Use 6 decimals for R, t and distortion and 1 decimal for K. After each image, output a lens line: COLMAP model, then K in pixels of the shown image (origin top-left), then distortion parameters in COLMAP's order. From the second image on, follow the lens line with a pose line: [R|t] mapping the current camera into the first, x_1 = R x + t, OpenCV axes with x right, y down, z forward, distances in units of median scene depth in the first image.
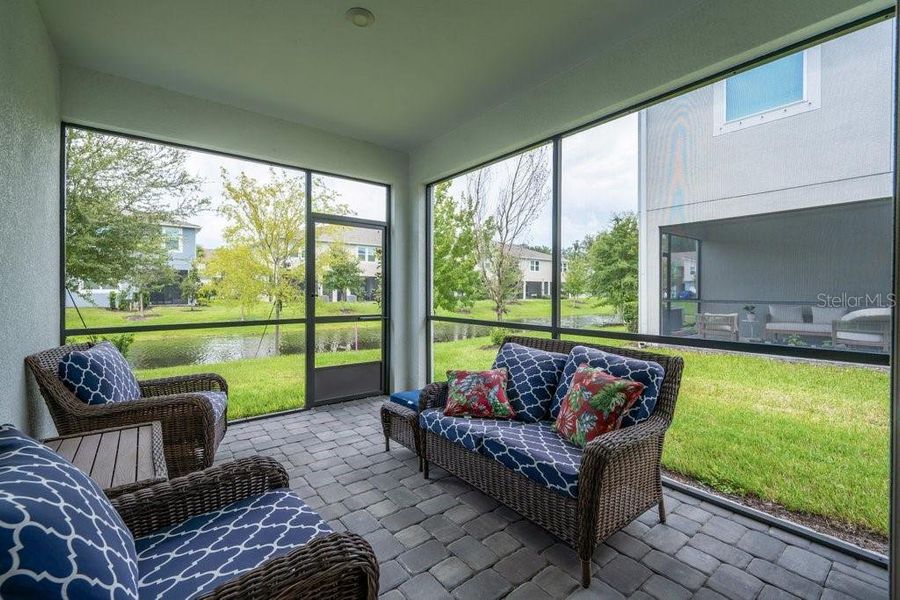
lens RADIAL K [[389.4, 0, 446.4], [0, 389.4, 298.2], [0, 0, 1]] dist [-0.001700, -0.000411]
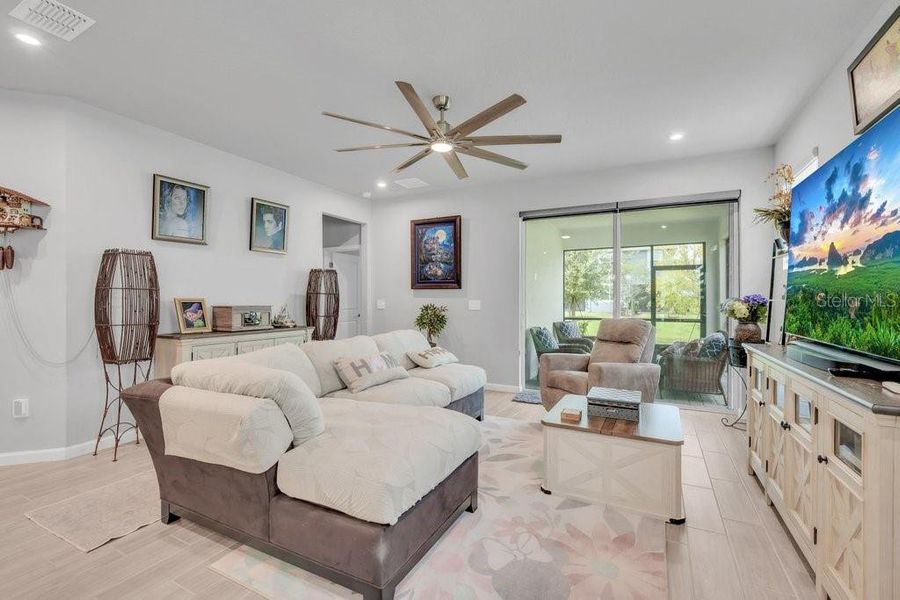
lens RADIAL K [[407.6, 0, 452.0], [0, 407.6, 298.8], [0, 0, 1]] dist [0.001382, 0.000370]
pose [[0.435721, -0.007910, -0.900047, 0.977269], [-0.012013, 0.999821, -0.014603, -0.003052], [0.900001, 0.017175, 0.435548, -0.768655]]
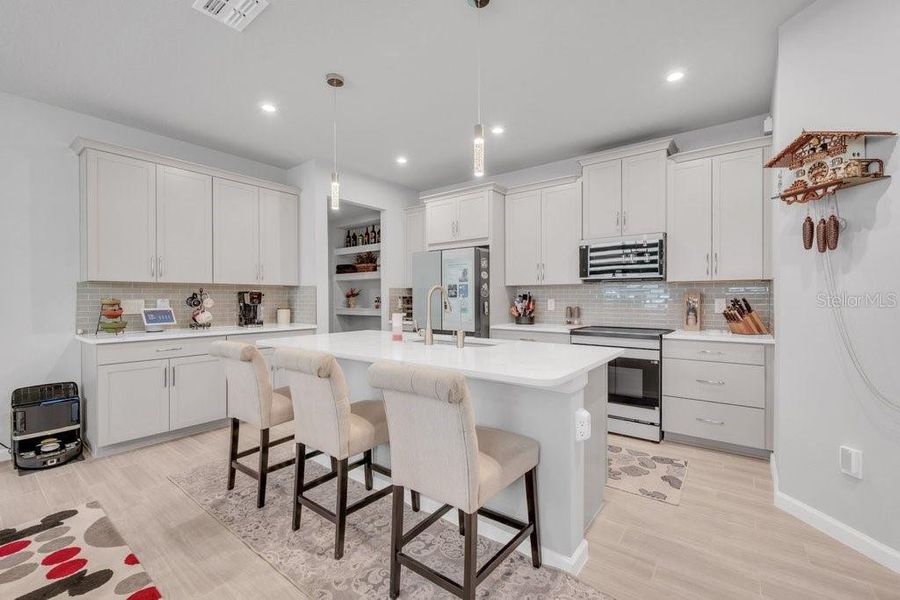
lens RADIAL K [[389.4, 0, 446.4], [0, 389.4, 298.2], [0, 0, 1]] dist [-0.001700, -0.000411]
pose [[-0.970411, 0.001046, -0.241458, 0.576259], [-0.003936, 0.999789, 0.020150, -0.006299], [0.241428, 0.020504, -0.970202, -0.816761]]
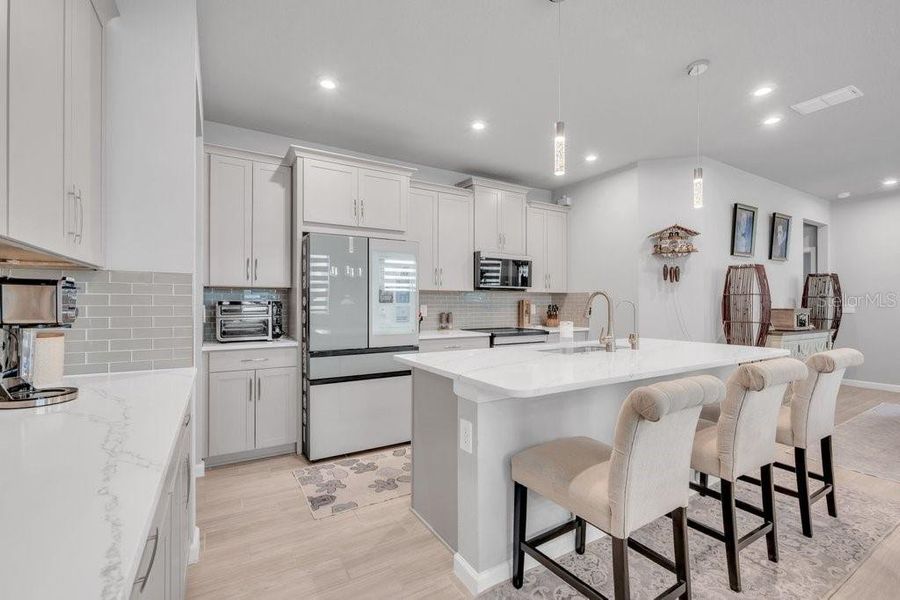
lens RADIAL K [[397.4, 0, 469.1], [0, 397.4, 303.7], [0, 0, 1]] dist [0.001017, 0.000129]
pose [[-0.107092, 0.001183, -0.994248, 1.054809], [-0.020258, 0.999789, 0.003372, 0.005996], [0.994043, 0.020503, -0.107045, -1.521044]]
